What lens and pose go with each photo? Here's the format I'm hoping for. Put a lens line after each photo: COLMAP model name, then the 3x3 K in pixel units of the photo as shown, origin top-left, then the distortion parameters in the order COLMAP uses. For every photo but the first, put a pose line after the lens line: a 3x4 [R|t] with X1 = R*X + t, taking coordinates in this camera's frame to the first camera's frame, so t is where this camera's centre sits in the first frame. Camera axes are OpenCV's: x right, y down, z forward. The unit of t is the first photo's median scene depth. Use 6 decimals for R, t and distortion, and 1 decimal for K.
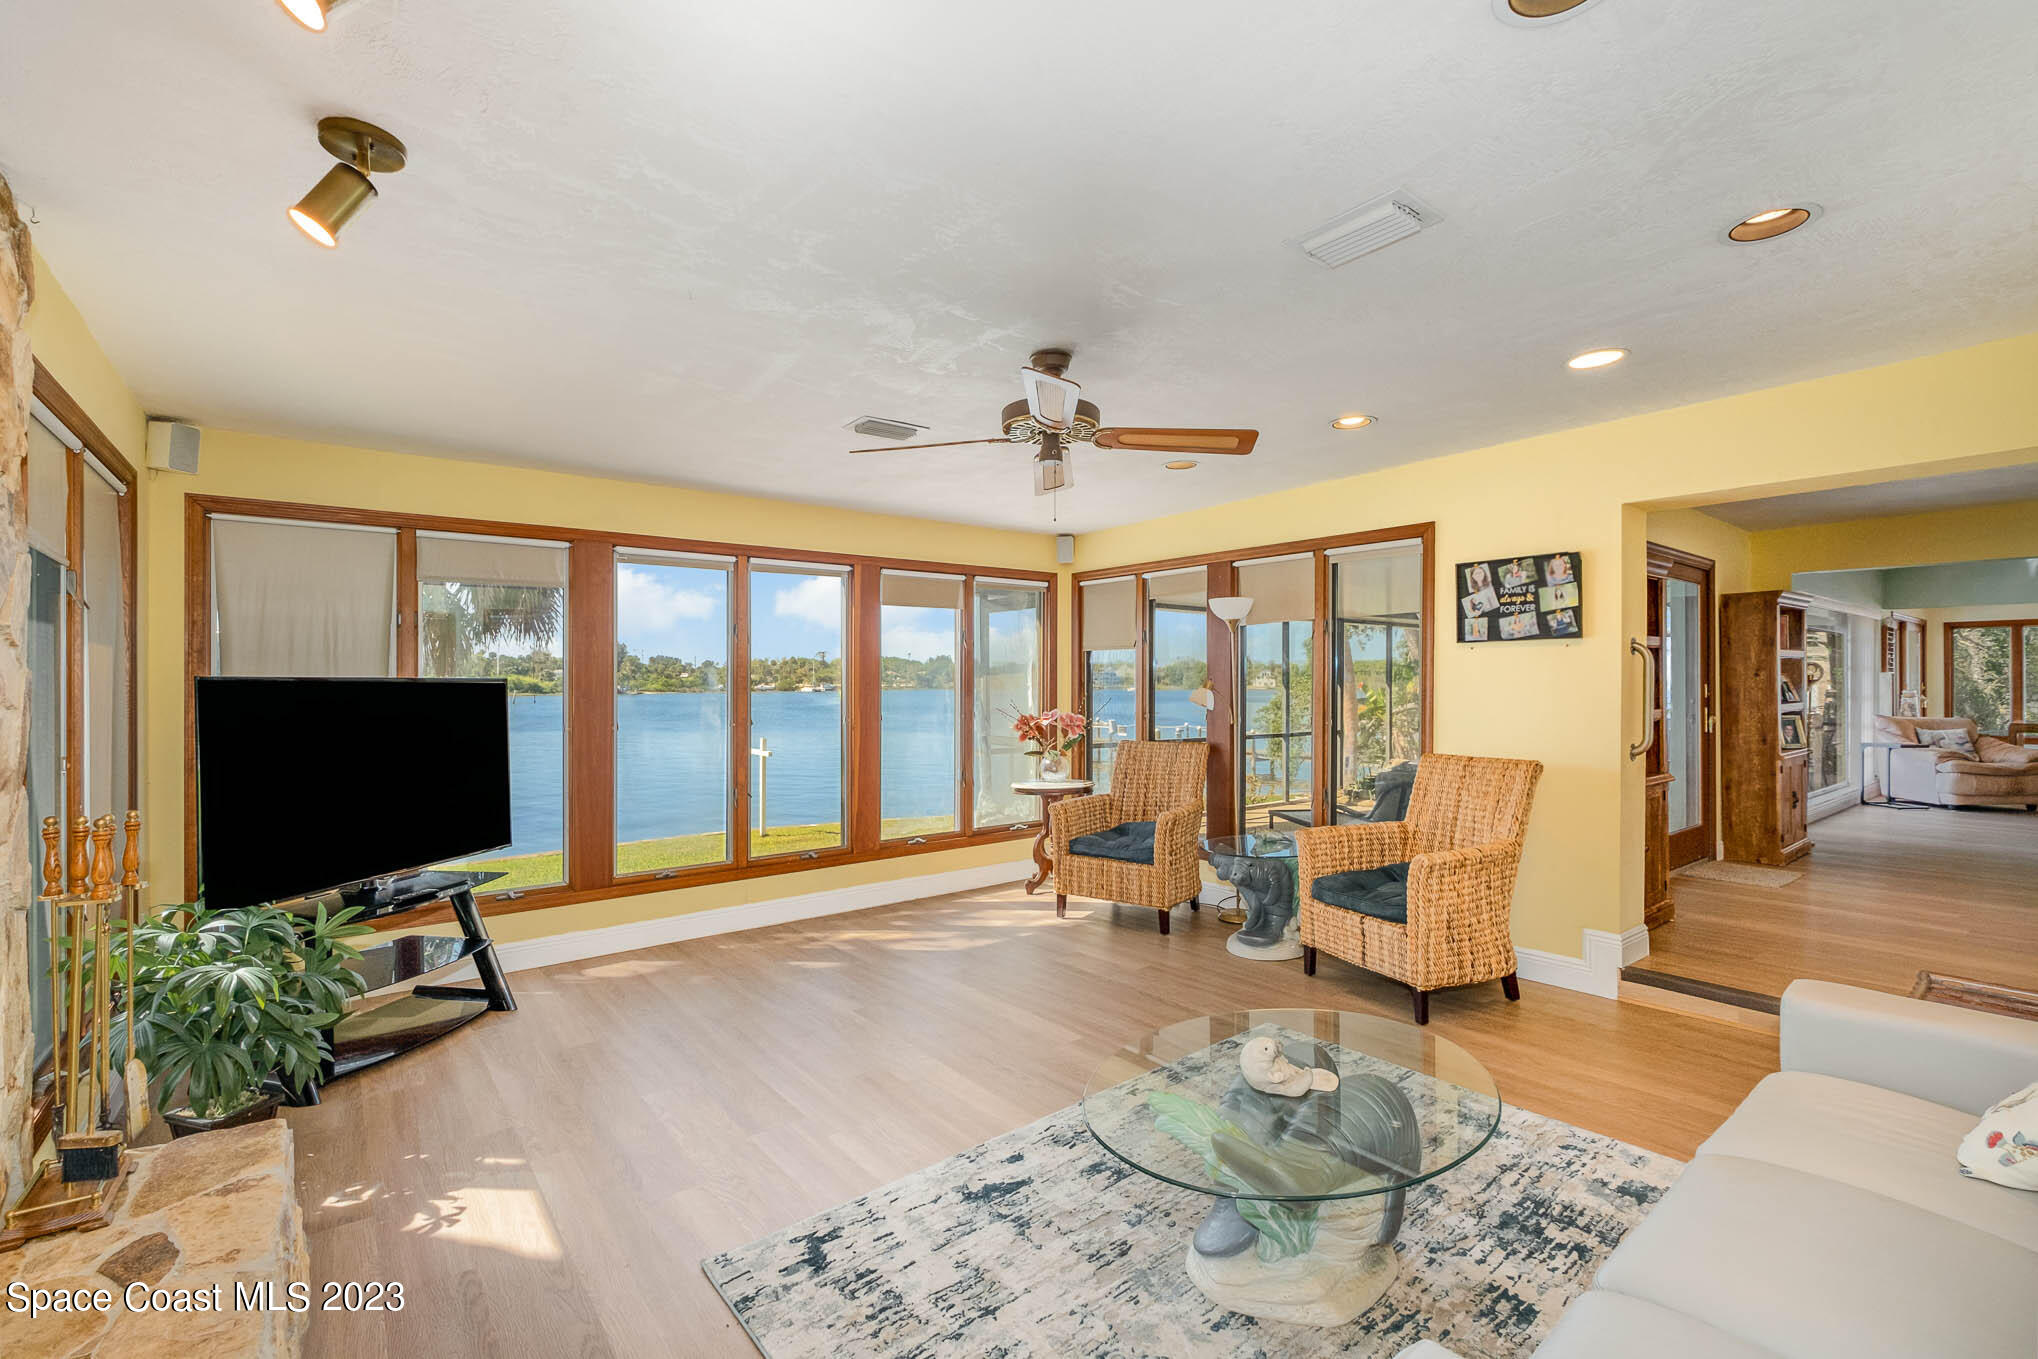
lens RADIAL K [[879.8, 0, 1014.4], [0, 879.8, 682.7], [0, 0, 1]] dist [-0.012596, 0.000801]
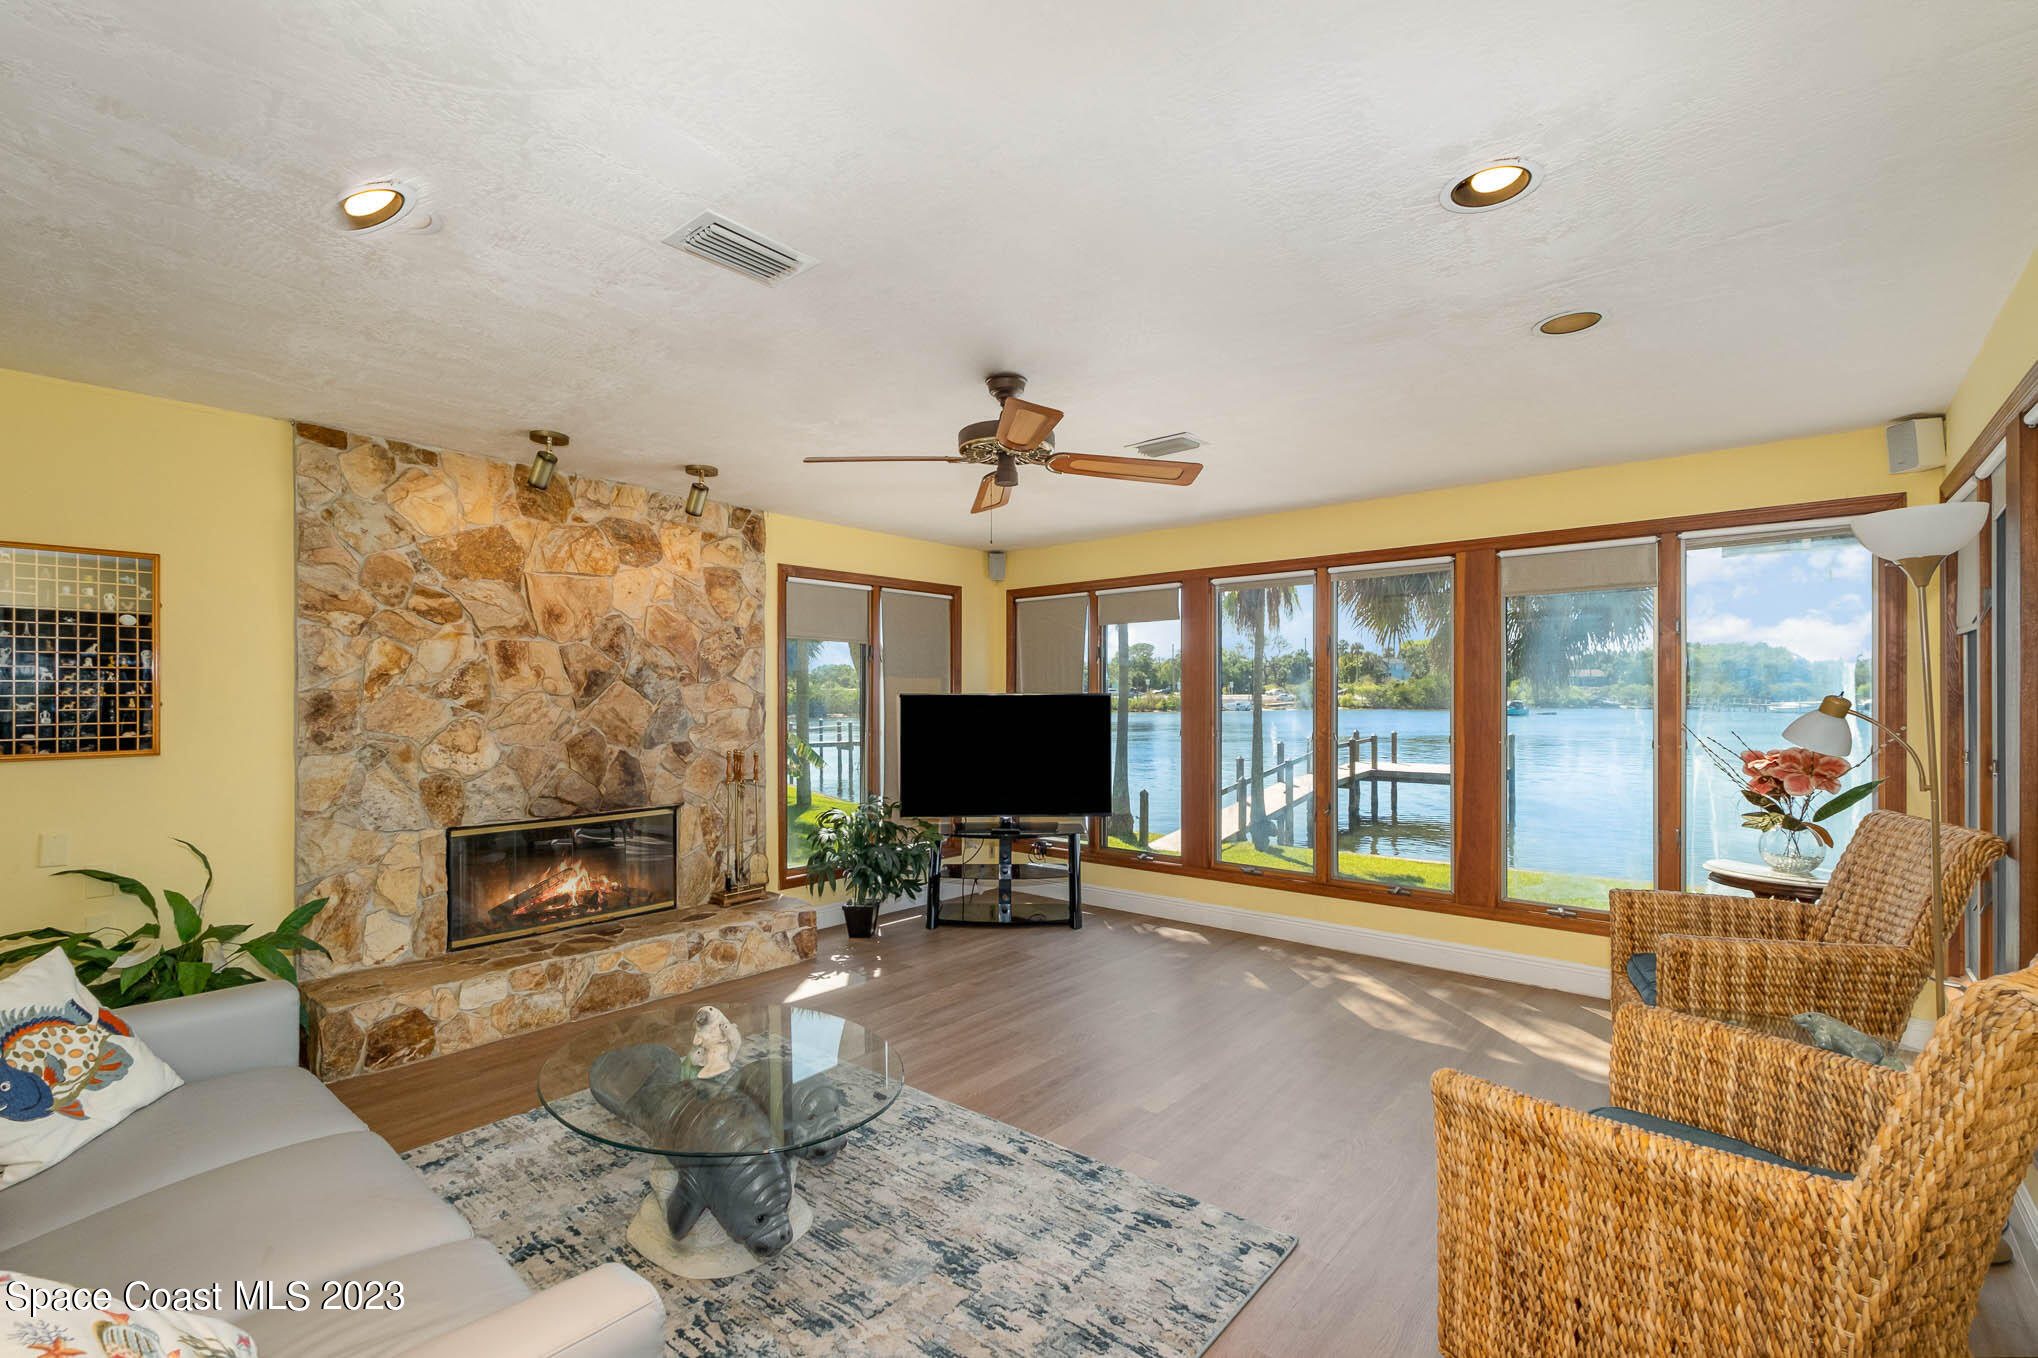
lens RADIAL K [[879.8, 0, 1010.4], [0, 879.8, 688.6], [0, 0, 1]] dist [-0.012596, 0.000801]
pose [[0.200597, -0.003662, -0.979667, 0.647923], [0.002190, 0.999992, -0.003290, -0.006905], [0.979671, -0.001485, 0.200603, 0.498619]]
